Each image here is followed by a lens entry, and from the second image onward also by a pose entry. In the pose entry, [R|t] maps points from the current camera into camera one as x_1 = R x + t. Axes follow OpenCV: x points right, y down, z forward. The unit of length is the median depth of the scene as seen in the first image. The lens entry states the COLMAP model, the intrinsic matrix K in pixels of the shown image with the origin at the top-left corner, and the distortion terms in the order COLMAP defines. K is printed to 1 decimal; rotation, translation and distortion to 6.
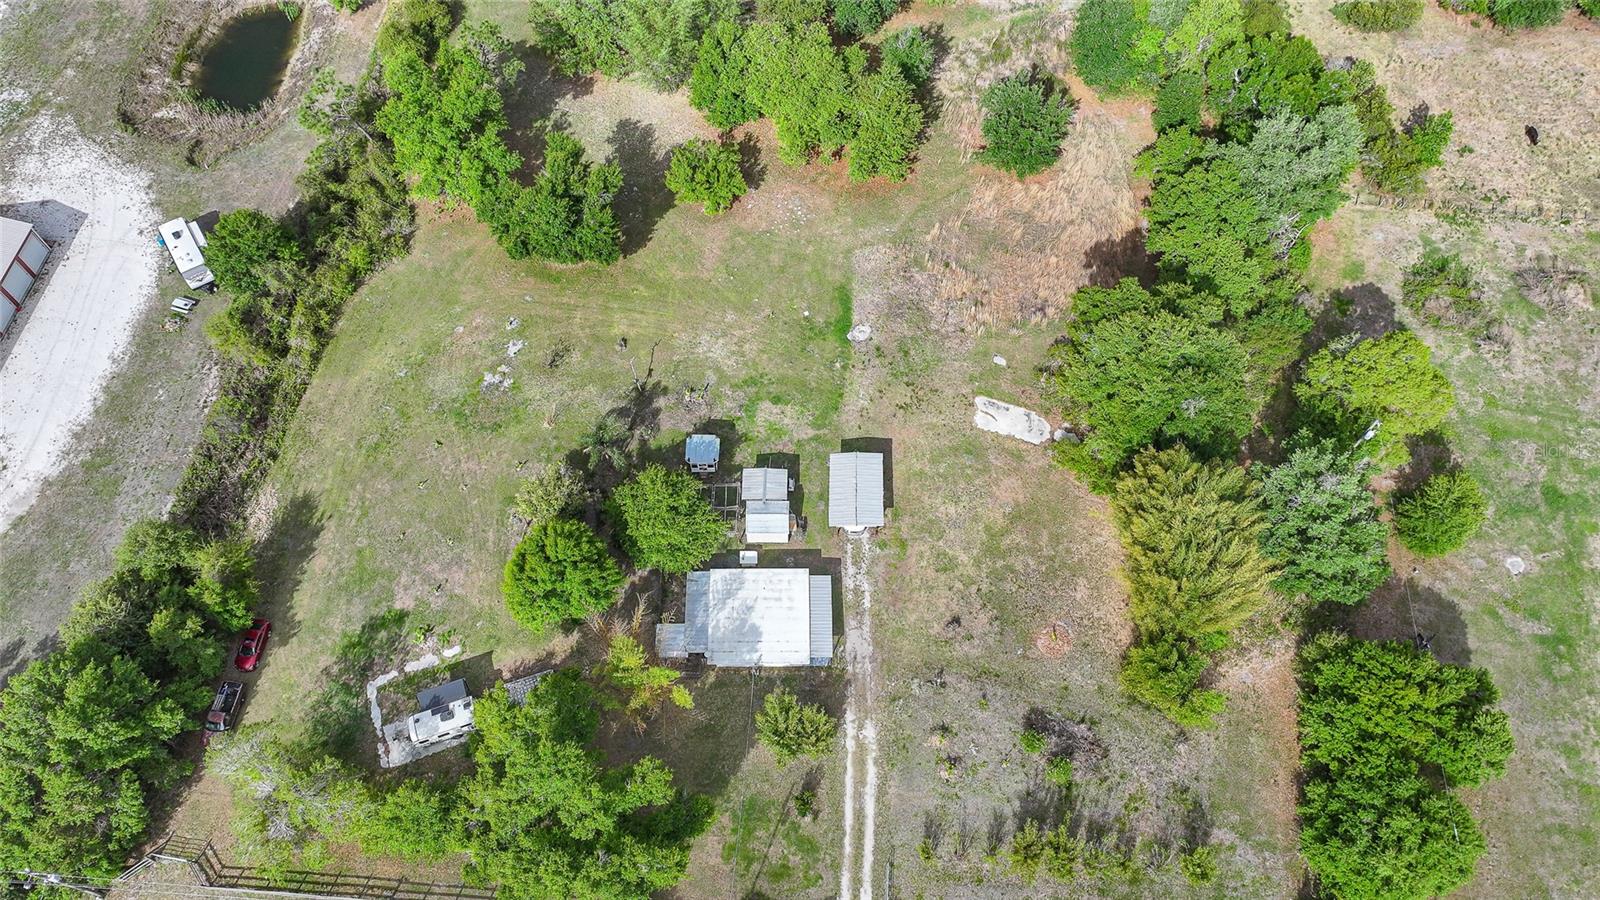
lens RADIAL K [[1117.9, 0, 795.4], [0, 1117.9, 443.7], [0, 0, 1]] dist [0.000906, 0.012891]
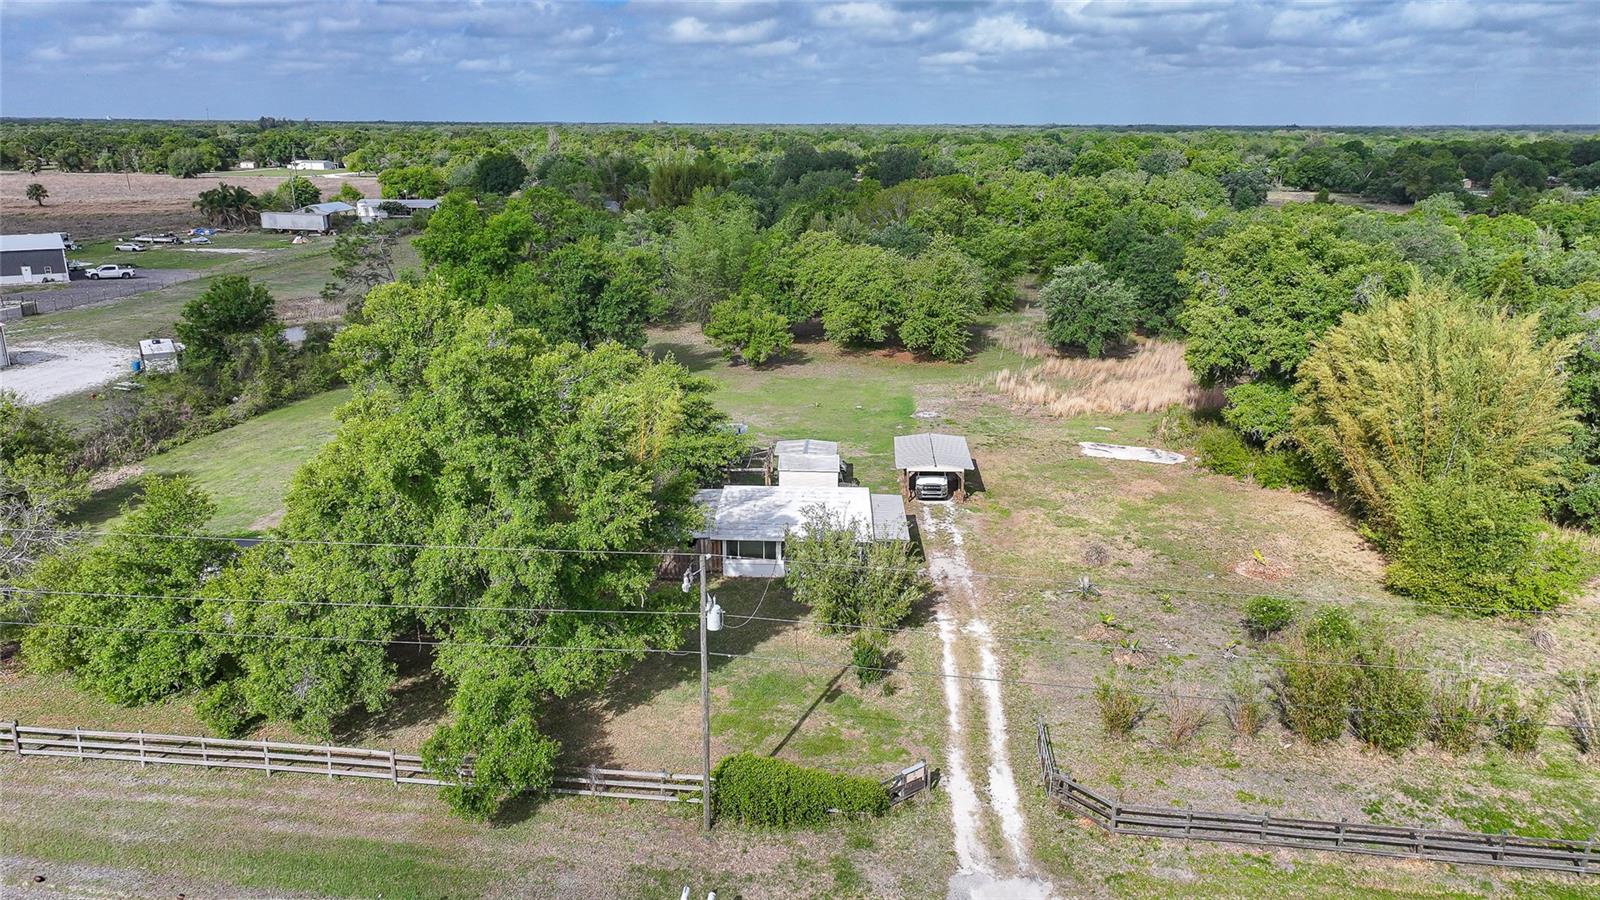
lens RADIAL K [[1117.9, 0, 801.5], [0, 1117.9, 439.8], [0, 0, 1]] dist [0.000906, 0.012891]
pose [[0.999376, 0.009646, -0.033965, -0.006651], [-0.030702, 0.712445, -0.701056, 0.564667], [0.017436, 0.701661, 0.712297, 0.487633]]
